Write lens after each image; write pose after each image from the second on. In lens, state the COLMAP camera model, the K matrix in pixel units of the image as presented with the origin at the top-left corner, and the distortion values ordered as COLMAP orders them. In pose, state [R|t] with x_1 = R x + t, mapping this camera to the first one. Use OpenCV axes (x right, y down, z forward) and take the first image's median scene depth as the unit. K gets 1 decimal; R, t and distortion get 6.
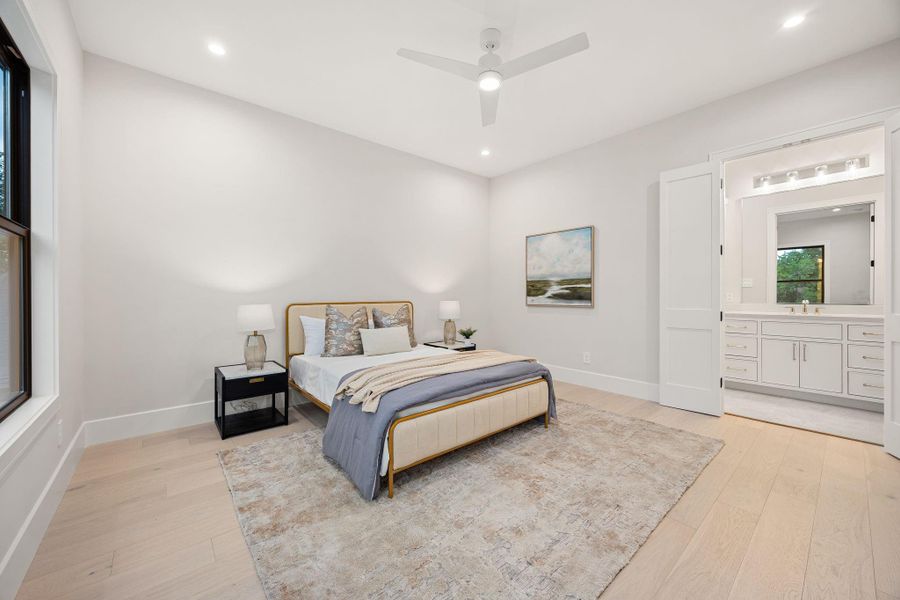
lens RADIAL K [[344.9, 0, 449.6], [0, 344.9, 297.6], [0, 0, 1]] dist [-0.007373, 0.000941]
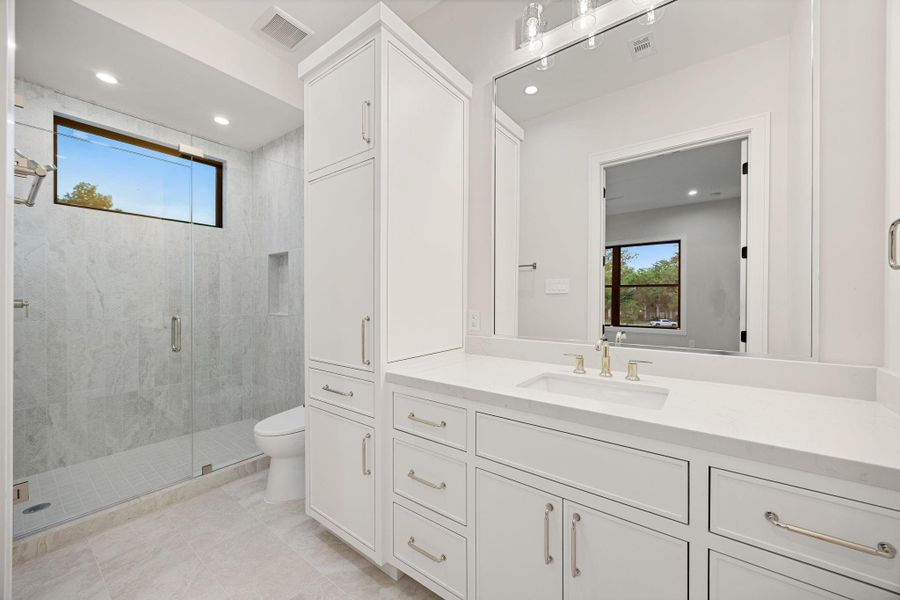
lens RADIAL K [[344.9, 0, 447.3], [0, 344.9, 300.6], [0, 0, 1]] dist [-0.007373, 0.000941]
pose [[0.976093, 0.002288, 0.217342, 0.668591], [-0.002922, 0.999992, 0.002593, -0.024550], [-0.217334, -0.003166, 0.976092, 0.577380]]
